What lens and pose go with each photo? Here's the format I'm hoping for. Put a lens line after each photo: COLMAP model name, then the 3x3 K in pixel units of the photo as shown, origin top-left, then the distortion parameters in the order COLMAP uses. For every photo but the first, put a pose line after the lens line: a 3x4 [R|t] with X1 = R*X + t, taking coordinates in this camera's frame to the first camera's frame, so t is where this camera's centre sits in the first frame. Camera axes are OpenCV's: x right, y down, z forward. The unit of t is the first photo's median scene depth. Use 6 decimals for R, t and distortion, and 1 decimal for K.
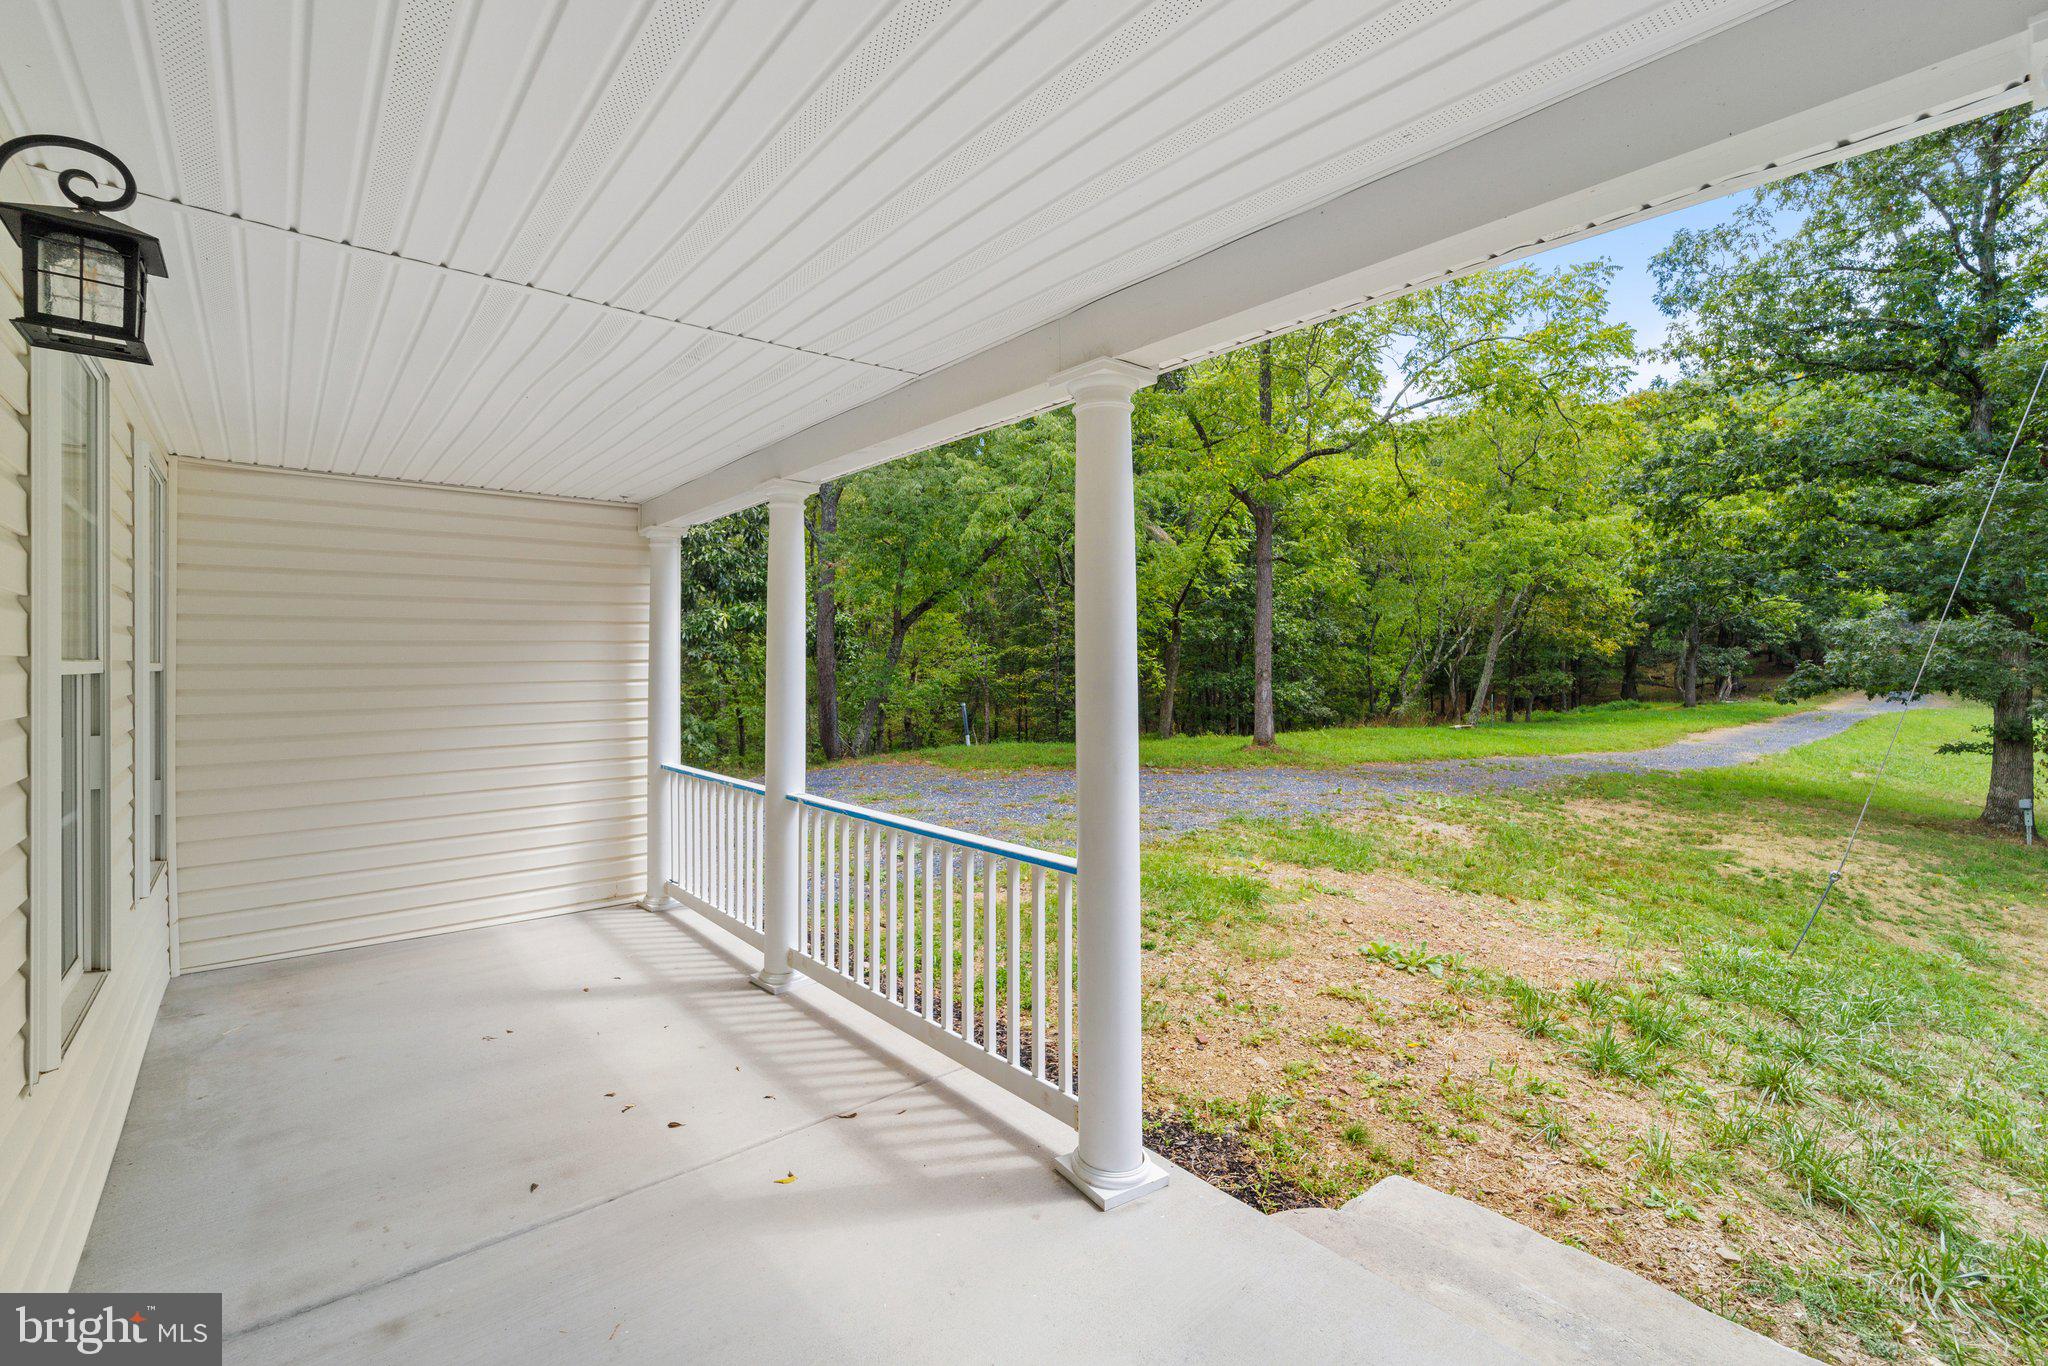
lens RADIAL K [[861.3, 0, 1024.0], [0, 861.3, 683.0], [0, 0, 1]] dist [0.000278, -0.000105]
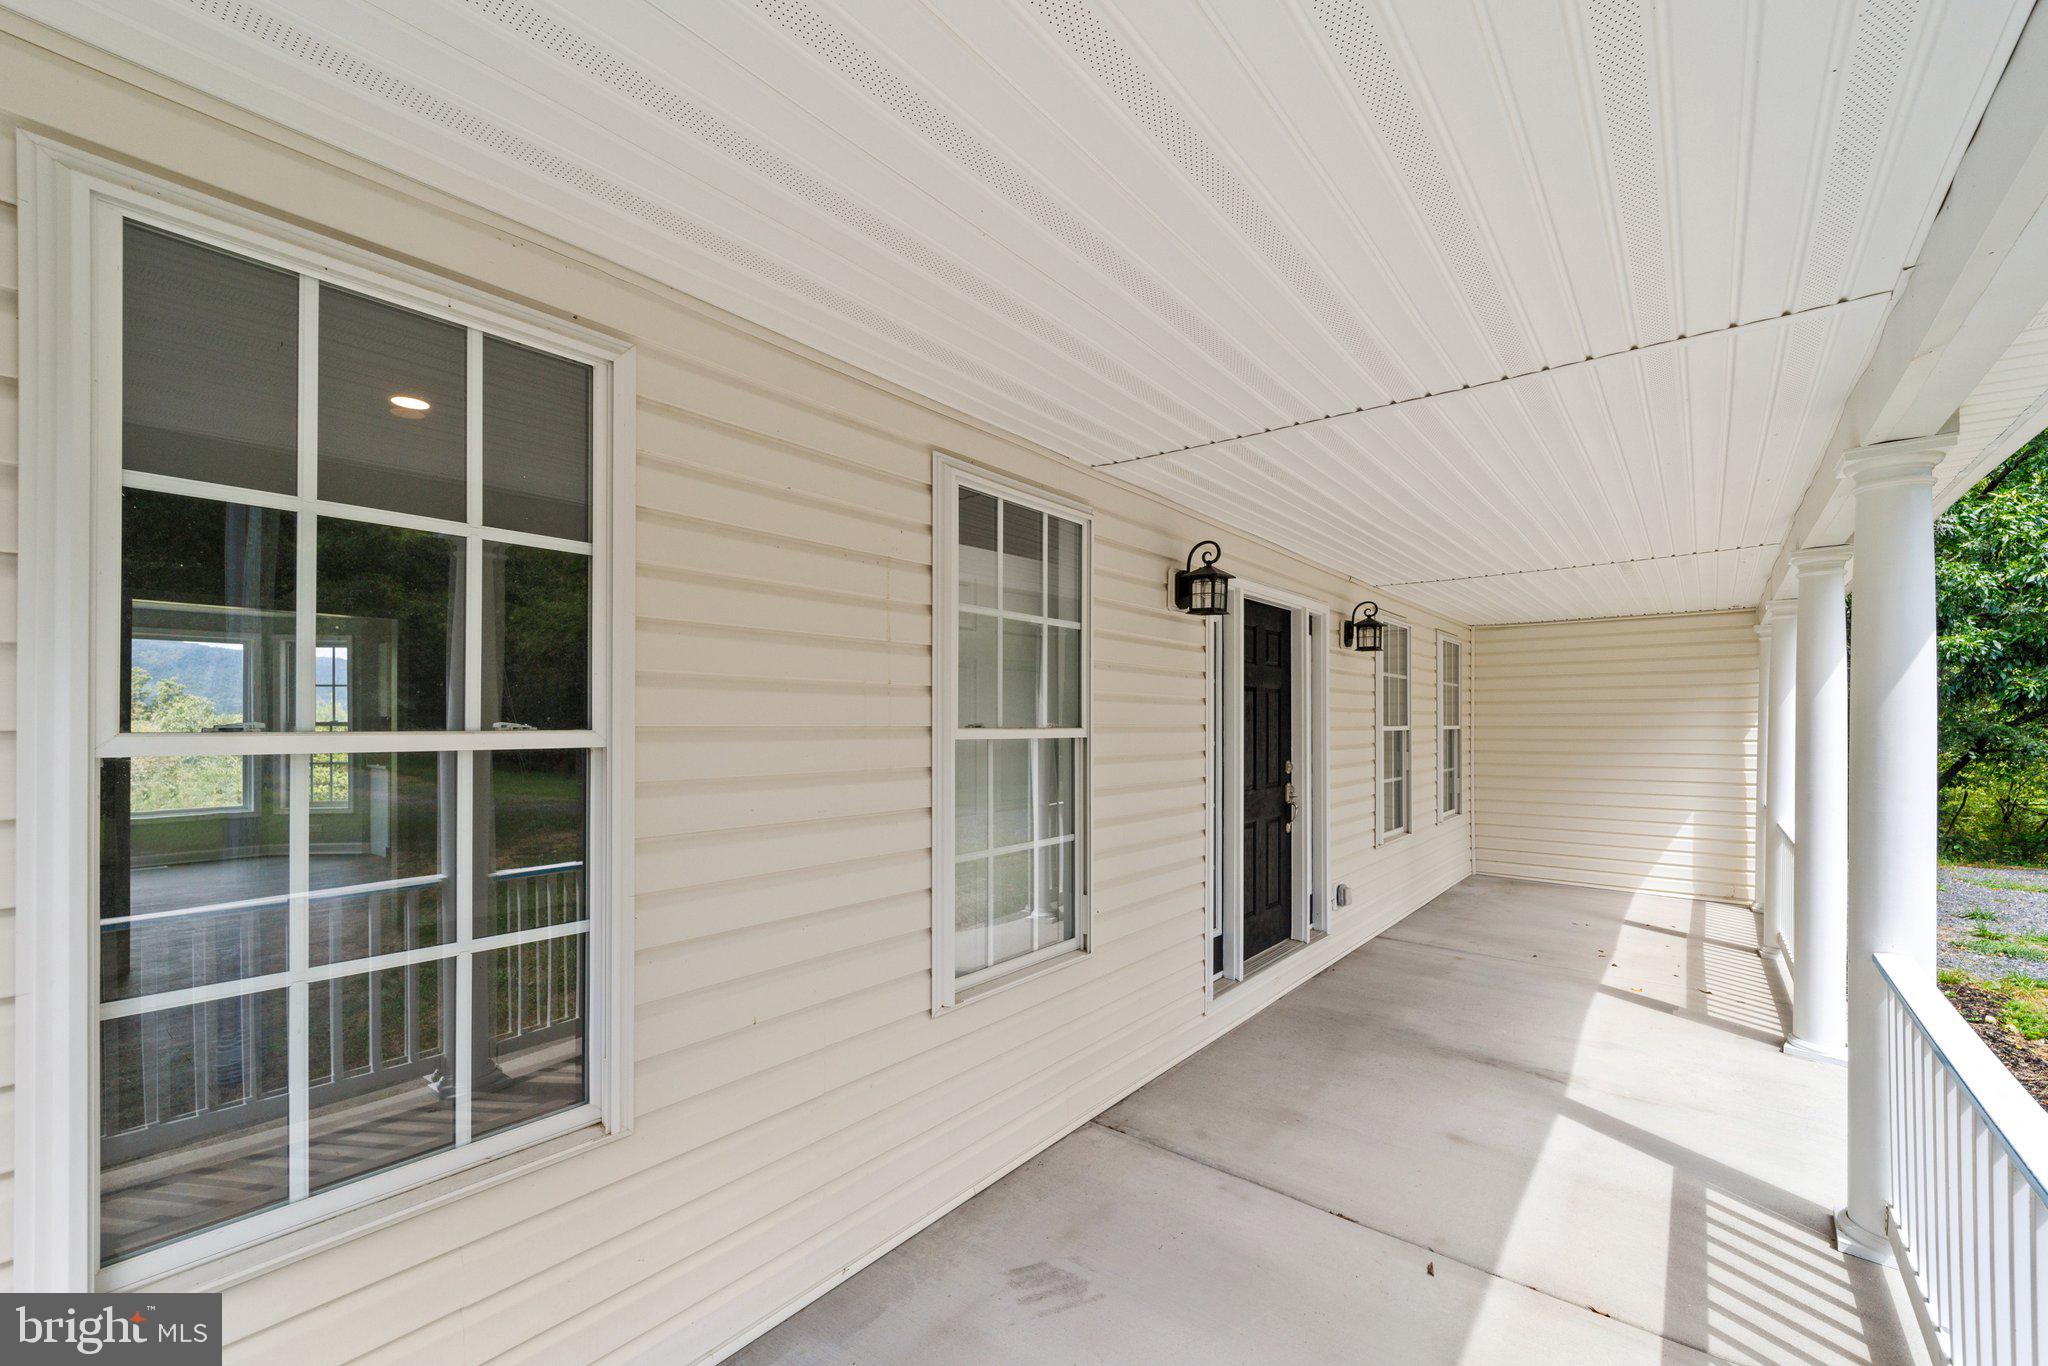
lens RADIAL K [[829.6, 0, 1018.0], [0, 829.6, 692.6], [0, 0, 1]] dist [0.000370, -0.000366]
pose [[0.162360, -0.032829, -0.986185, 0.743654], [-0.028444, 0.998875, -0.037934, 0.004804], [0.986321, 0.034210, 0.161244, -0.386164]]
